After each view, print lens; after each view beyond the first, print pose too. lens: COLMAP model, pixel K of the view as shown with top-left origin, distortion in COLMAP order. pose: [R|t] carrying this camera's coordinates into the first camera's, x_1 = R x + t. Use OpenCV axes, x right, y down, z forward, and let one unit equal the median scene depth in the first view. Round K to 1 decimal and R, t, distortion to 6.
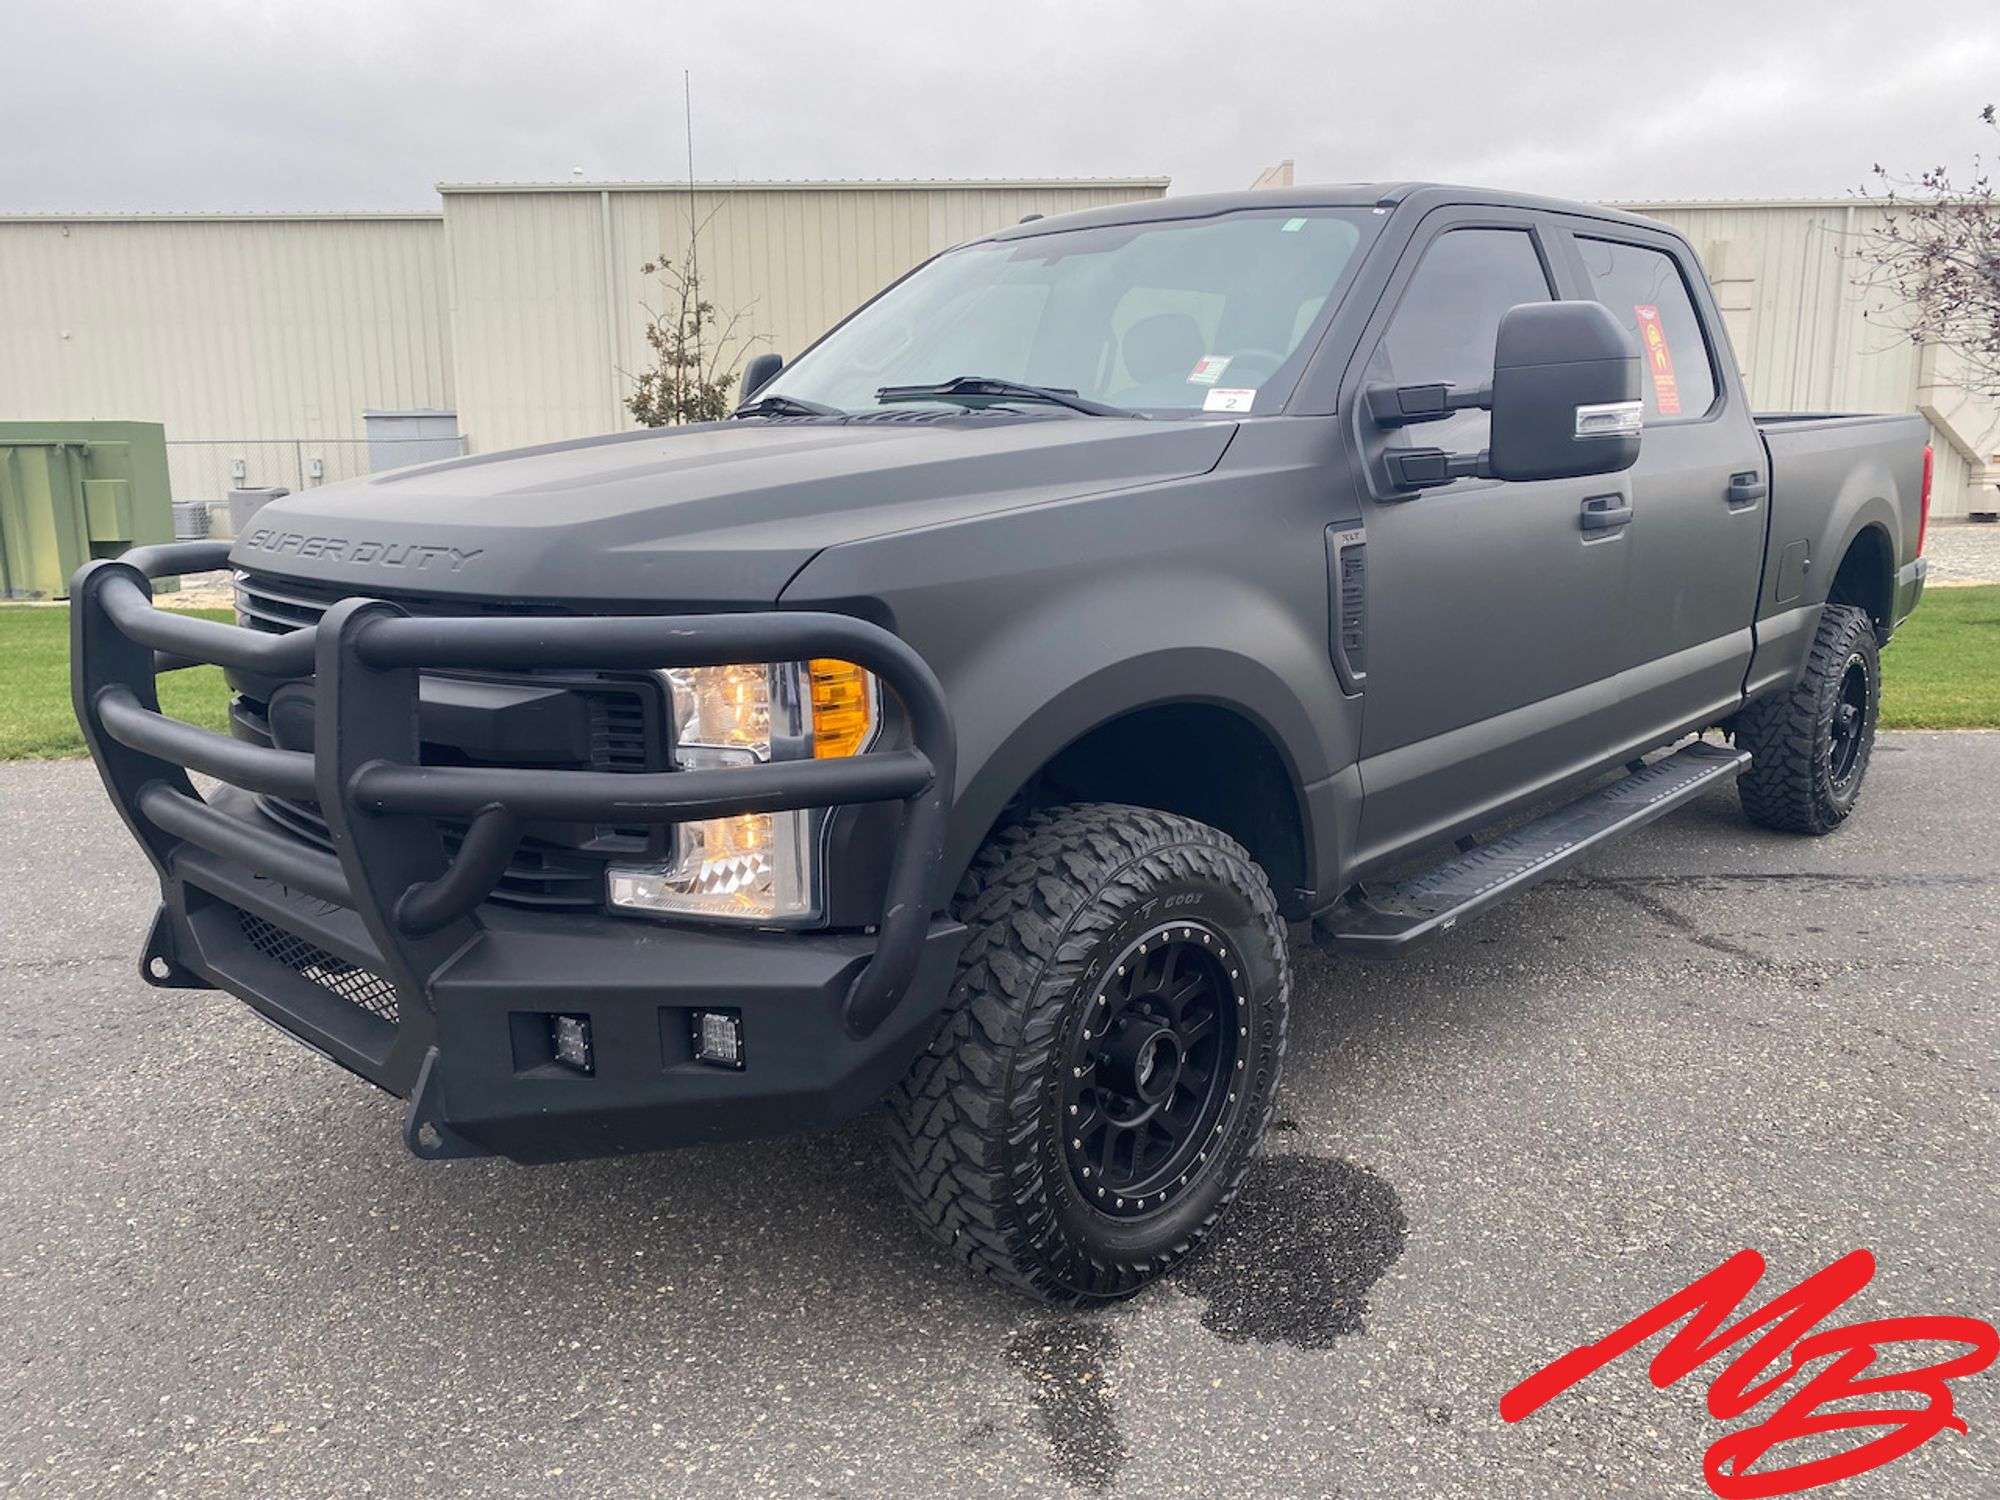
lens RADIAL K [[1536.5, 0, 1000.7], [0, 1536.5, 744.3], [0, 0, 1]] dist [0.011658, -0.002921]
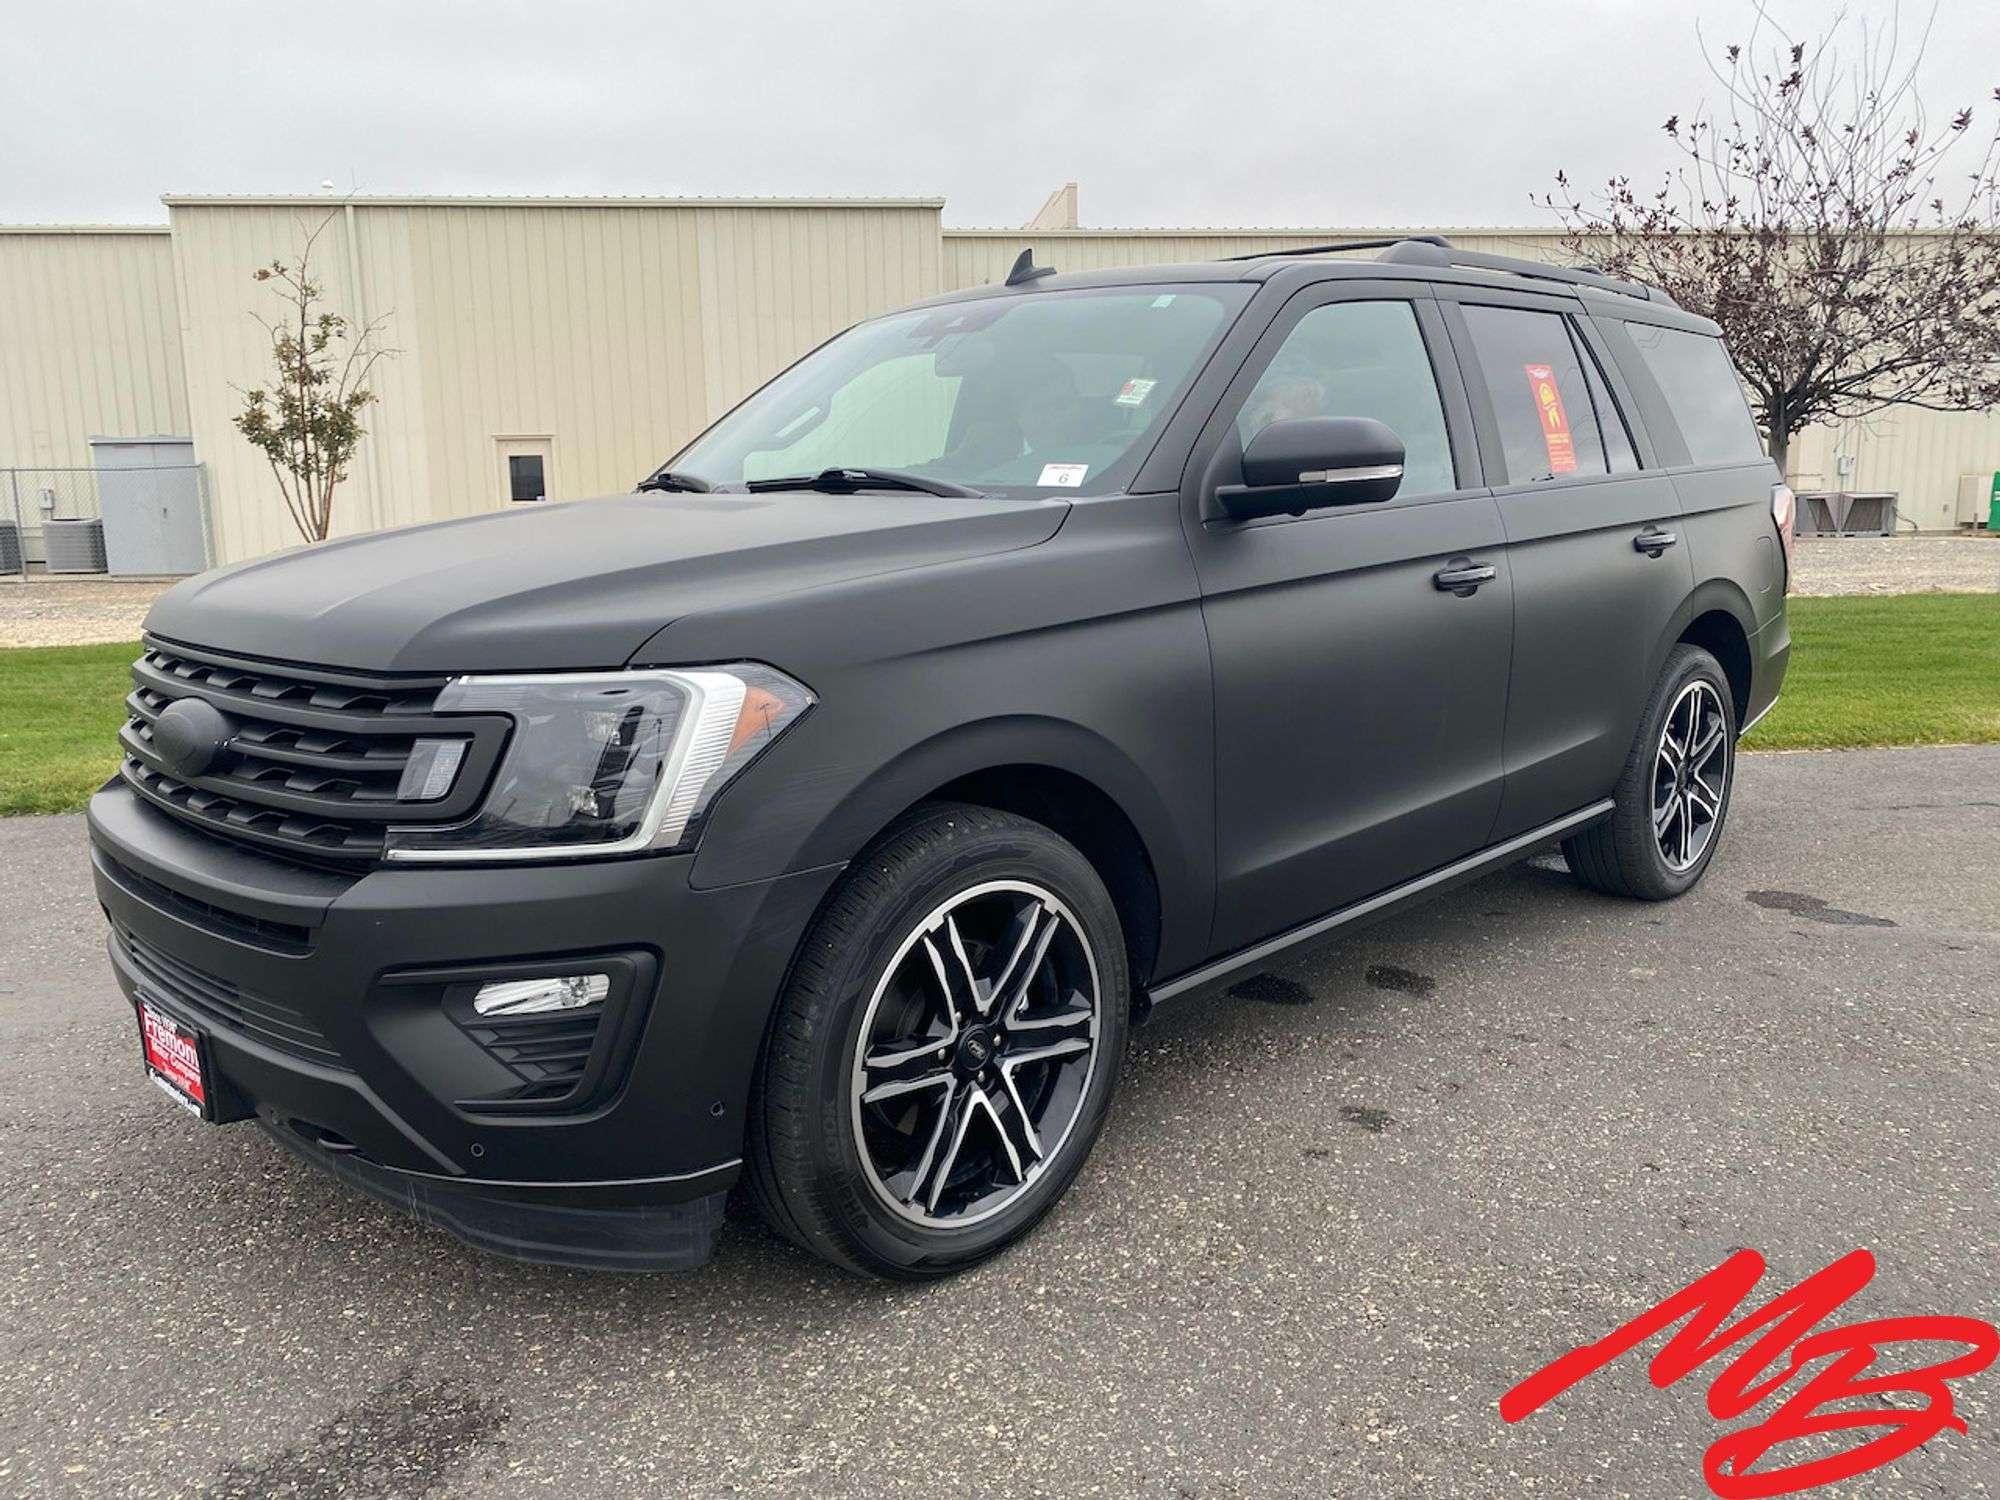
lens RADIAL K [[1536.5, 0, 1005.6], [0, 1536.5, 756.6], [0, 0, 1]] dist [0.011658, -0.002921]
pose [[0.995196, -0.023580, 0.095020, 0.344470], [0.024383, 0.999676, -0.007307, -0.021567], [-0.094817, 0.009589, 0.995449, 0.153632]]
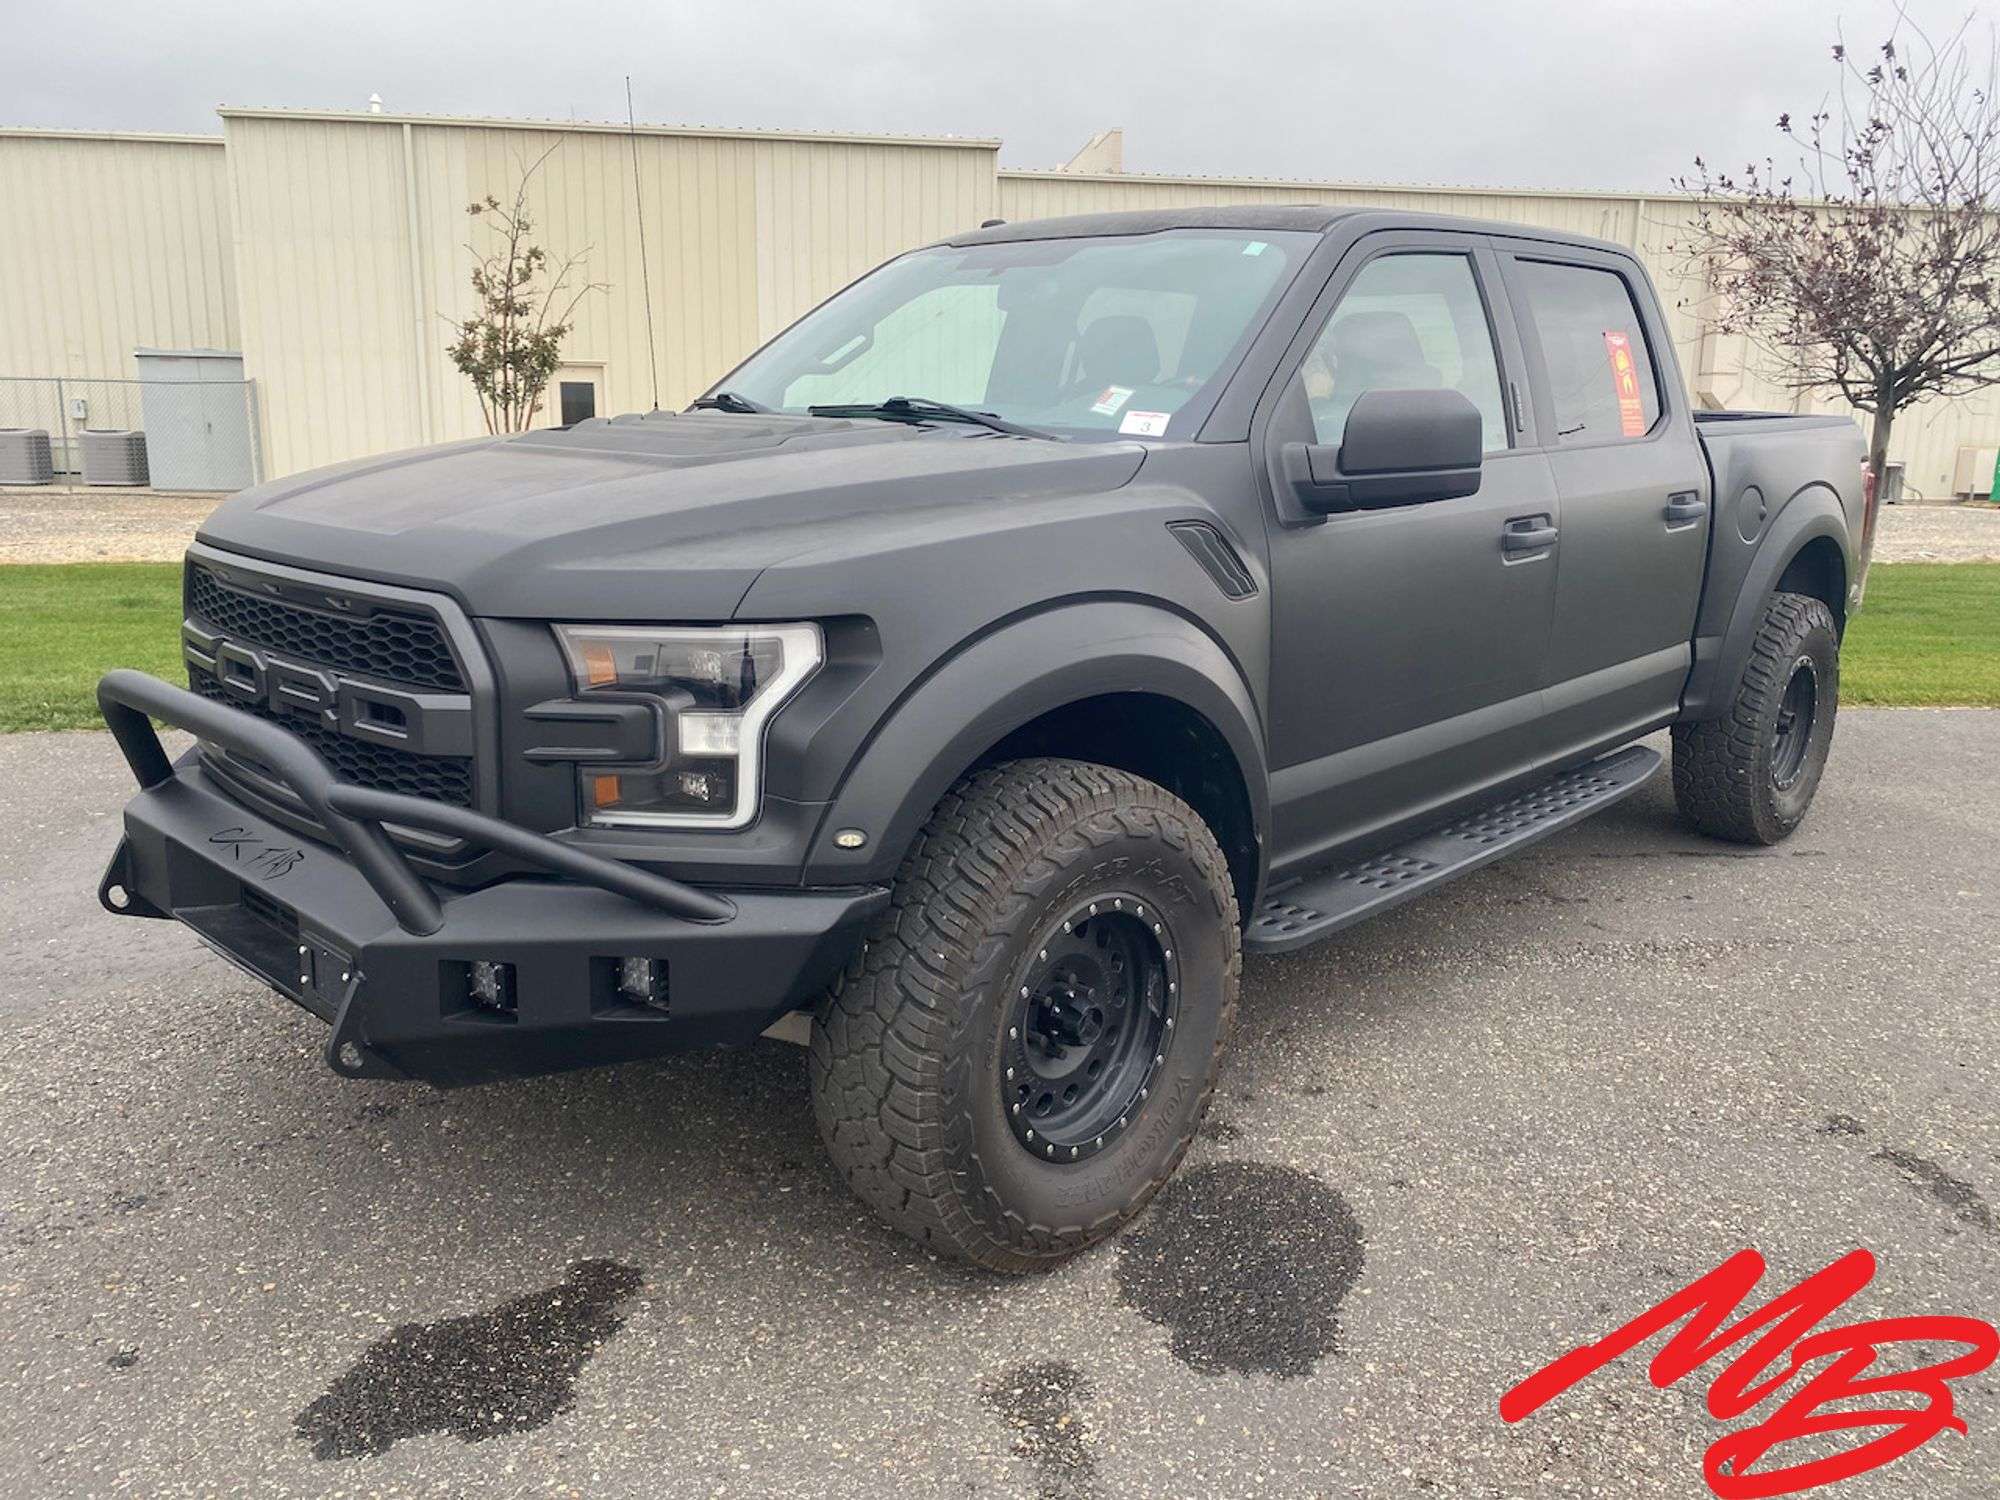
lens RADIAL K [[1536.5, 0, 1020.3], [0, 1536.5, 737.4], [0, 0, 1]] dist [0.011658, -0.002921]
pose [[0.991303, -0.001110, 0.131594, -0.065864], [-0.001542, 0.999798, 0.020046, -0.018745], [-0.131589, -0.020075, 0.991101, 0.053417]]
